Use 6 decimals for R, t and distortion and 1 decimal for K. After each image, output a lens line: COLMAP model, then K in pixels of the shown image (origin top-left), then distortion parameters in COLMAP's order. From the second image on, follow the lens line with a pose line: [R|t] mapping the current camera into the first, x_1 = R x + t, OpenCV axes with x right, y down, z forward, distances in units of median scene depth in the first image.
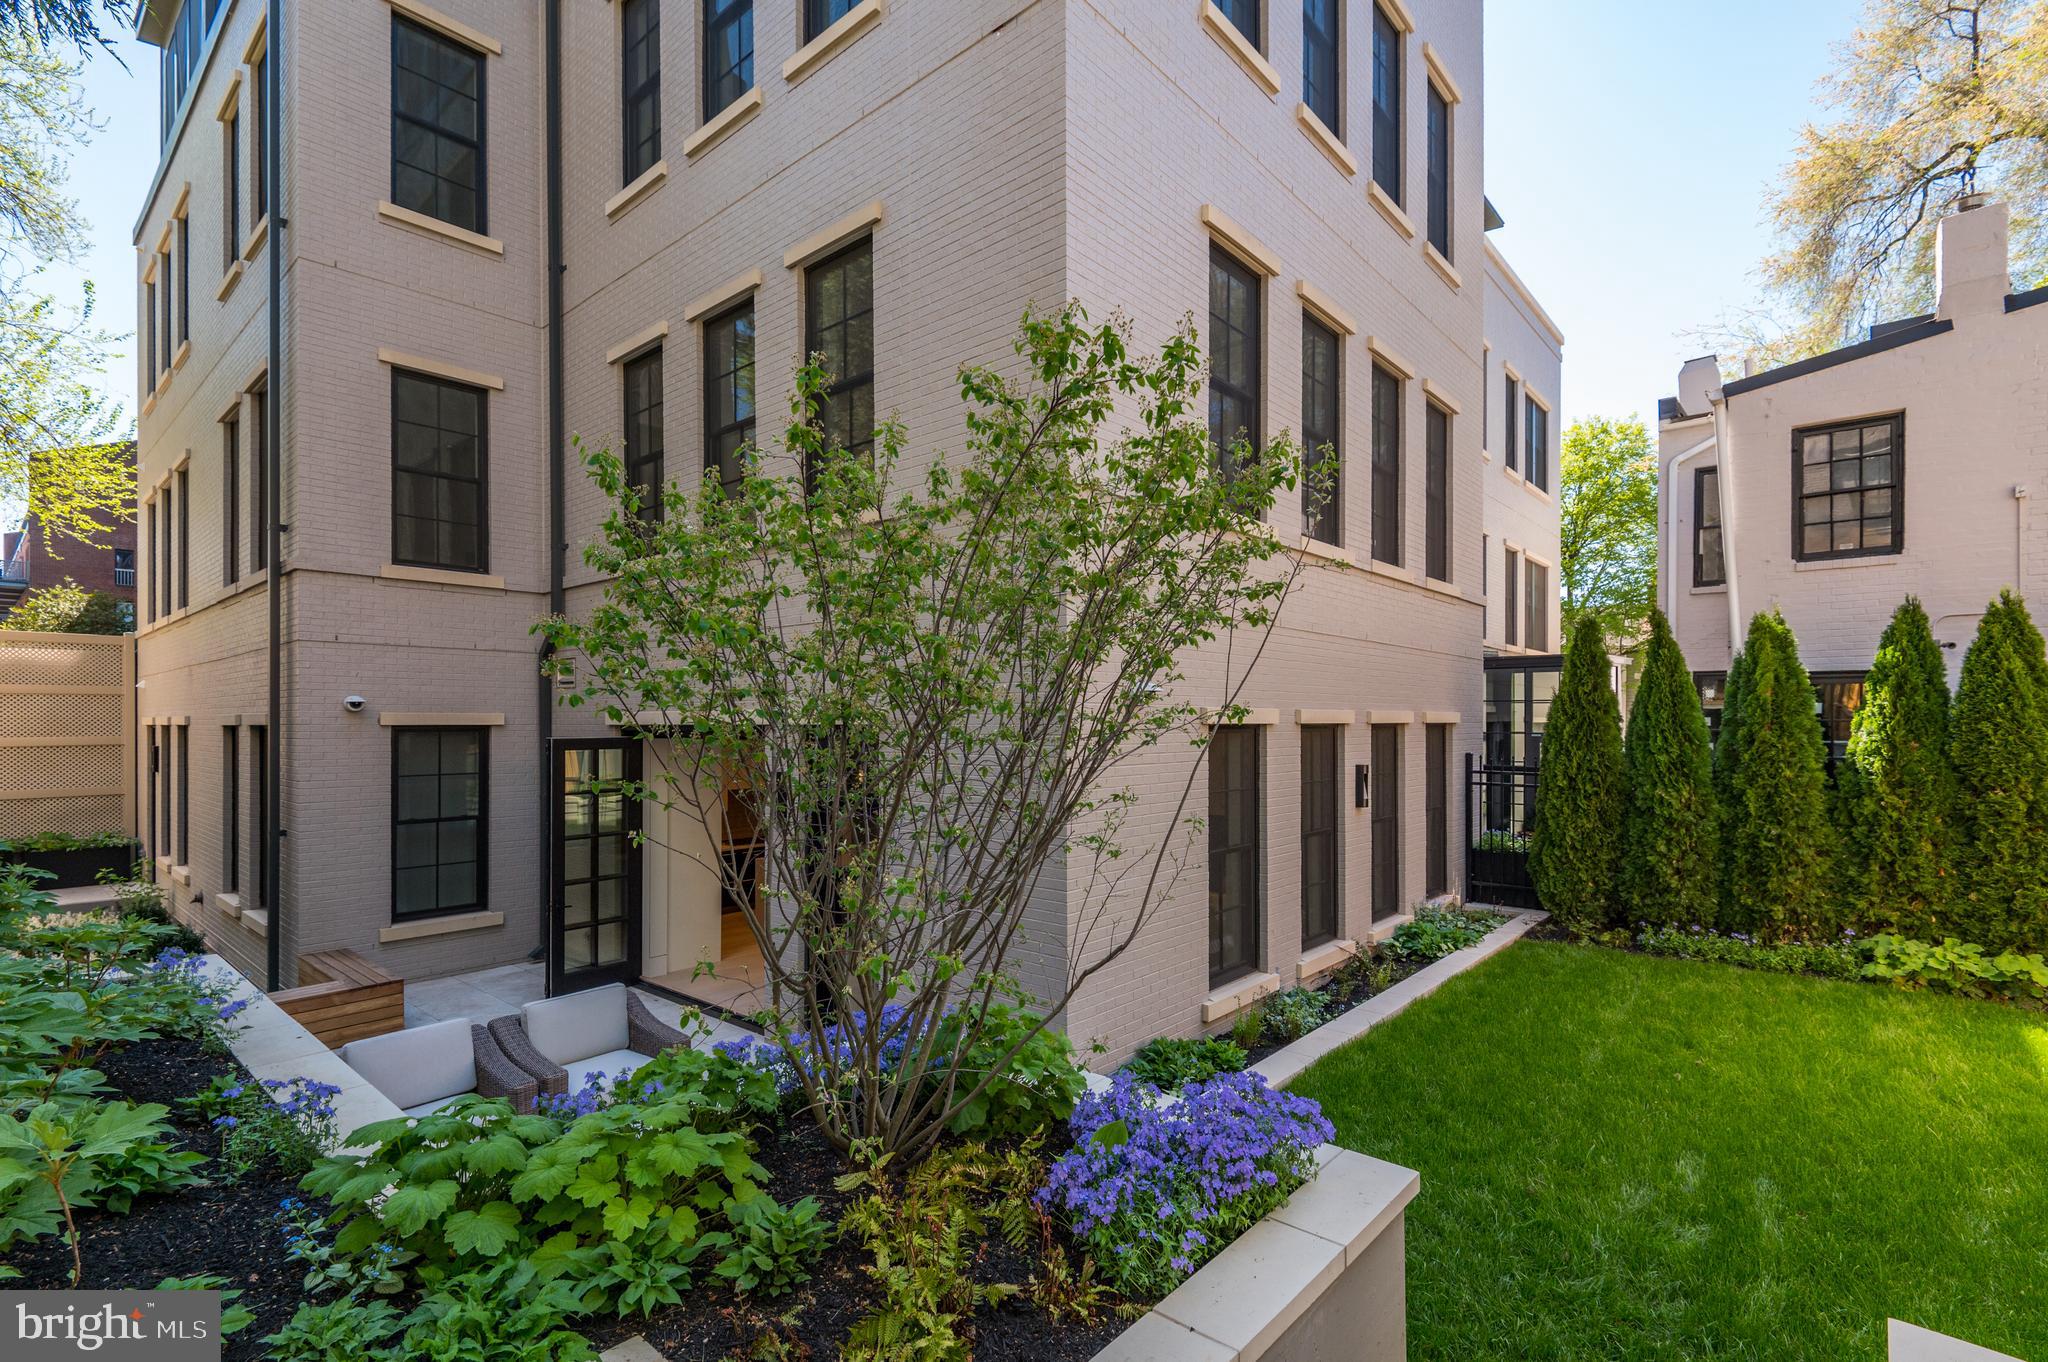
lens RADIAL K [[940.8, 0, 1024.4], [0, 940.8, 721.2], [0, 0, 1]] dist [0.036596, -0.022959]
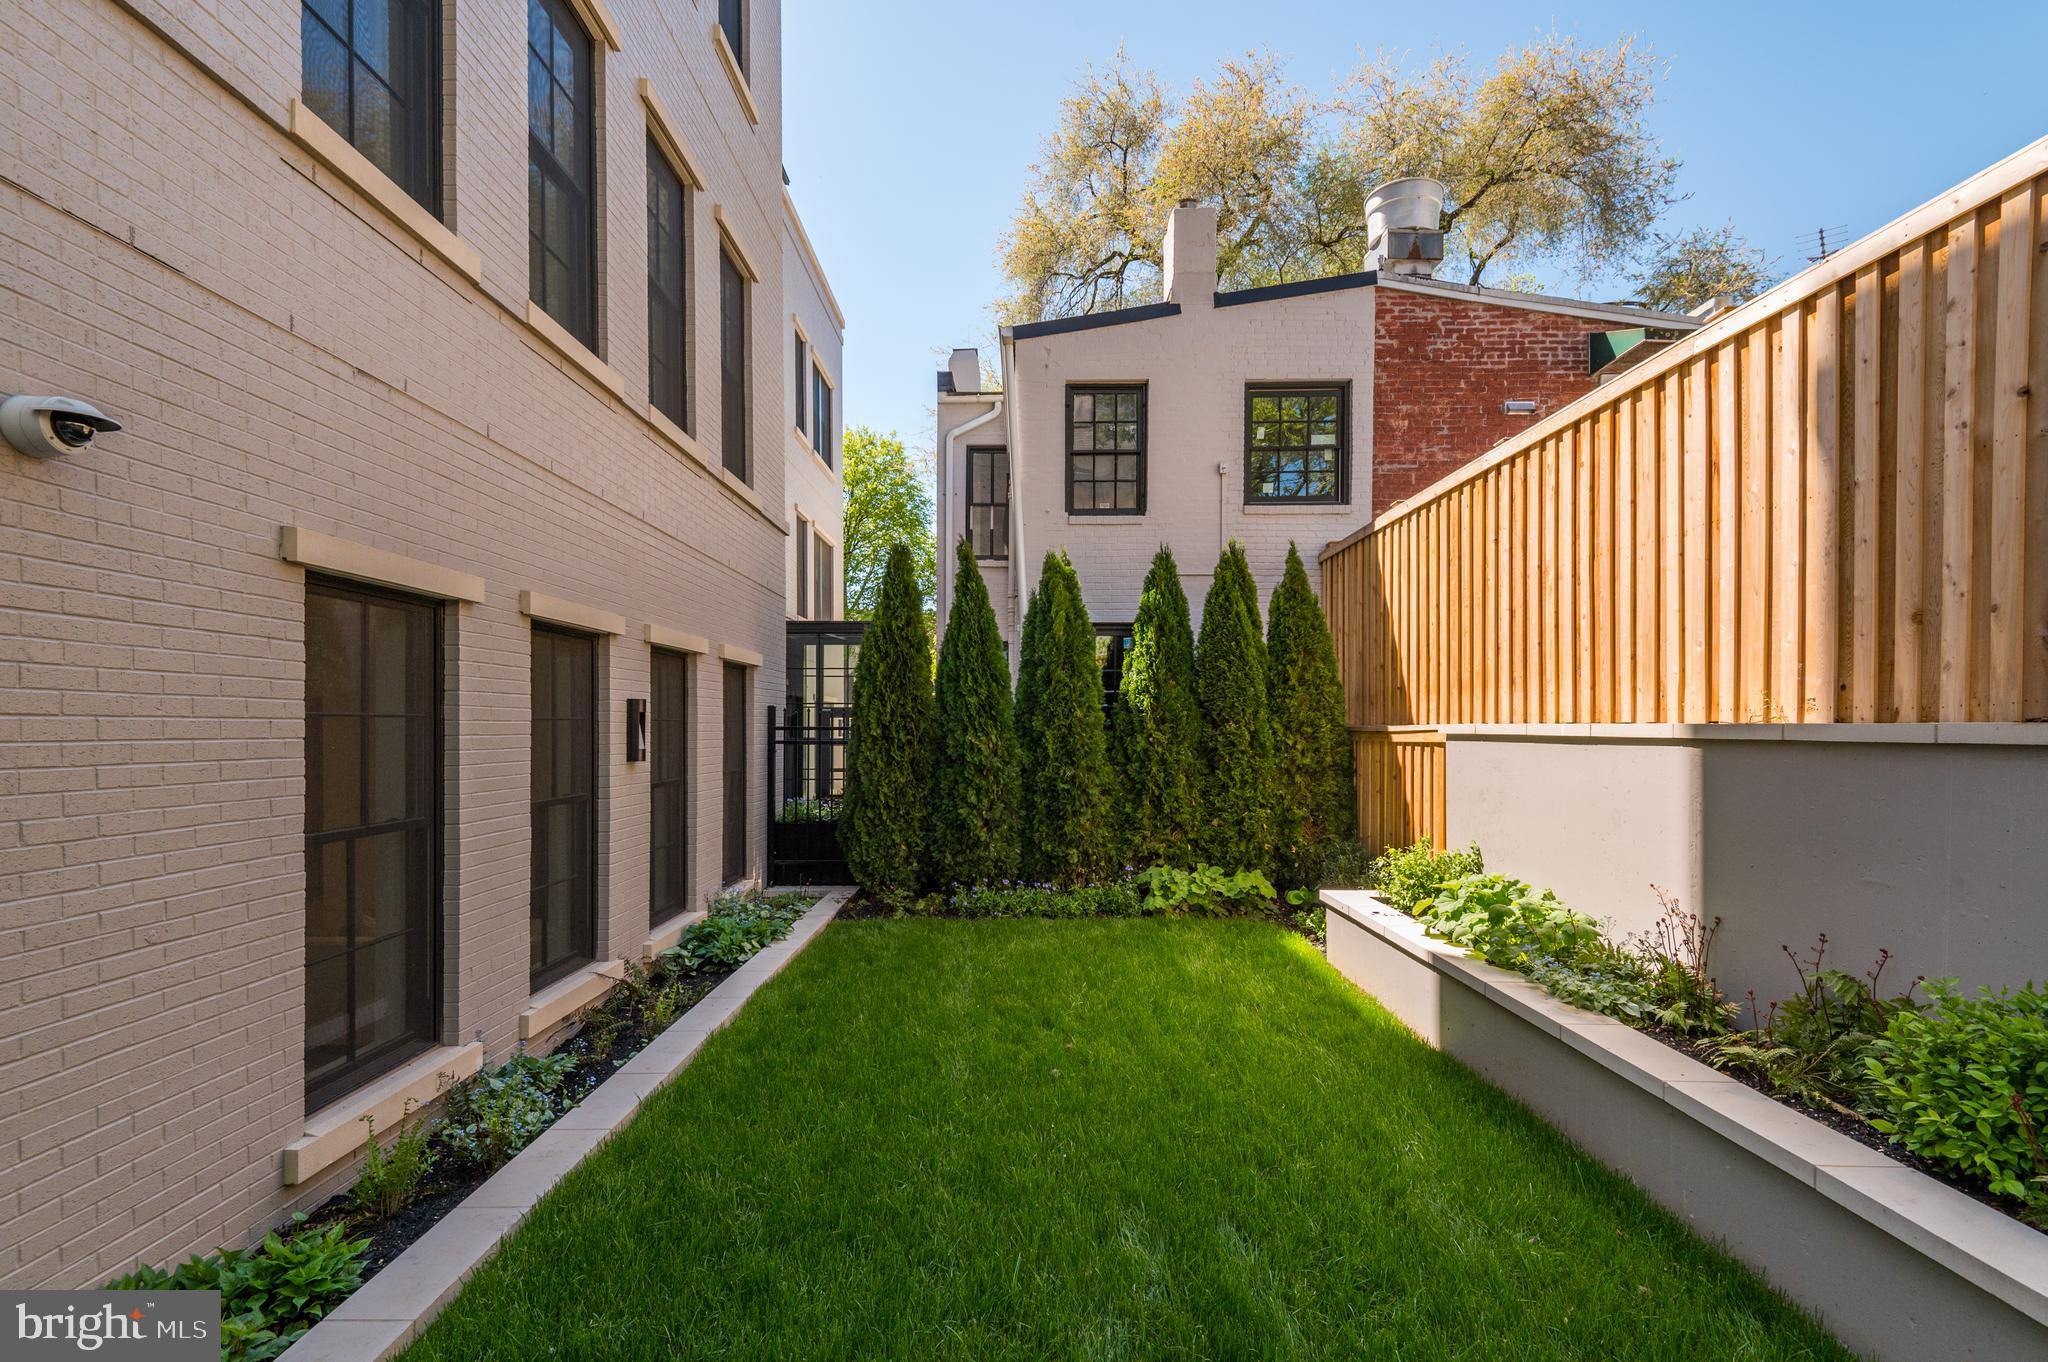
lens RADIAL K [[940.8, 0, 1024.4], [0, 940.8, 721.2], [0, 0, 1]] dist [0.036596, -0.022959]
pose [[0.750760, 0.003150, 0.660568, 0.119416], [0.000692, 0.999984, -0.005555, 0.067707], [-0.660575, 0.004628, 0.750746, 0.308736]]
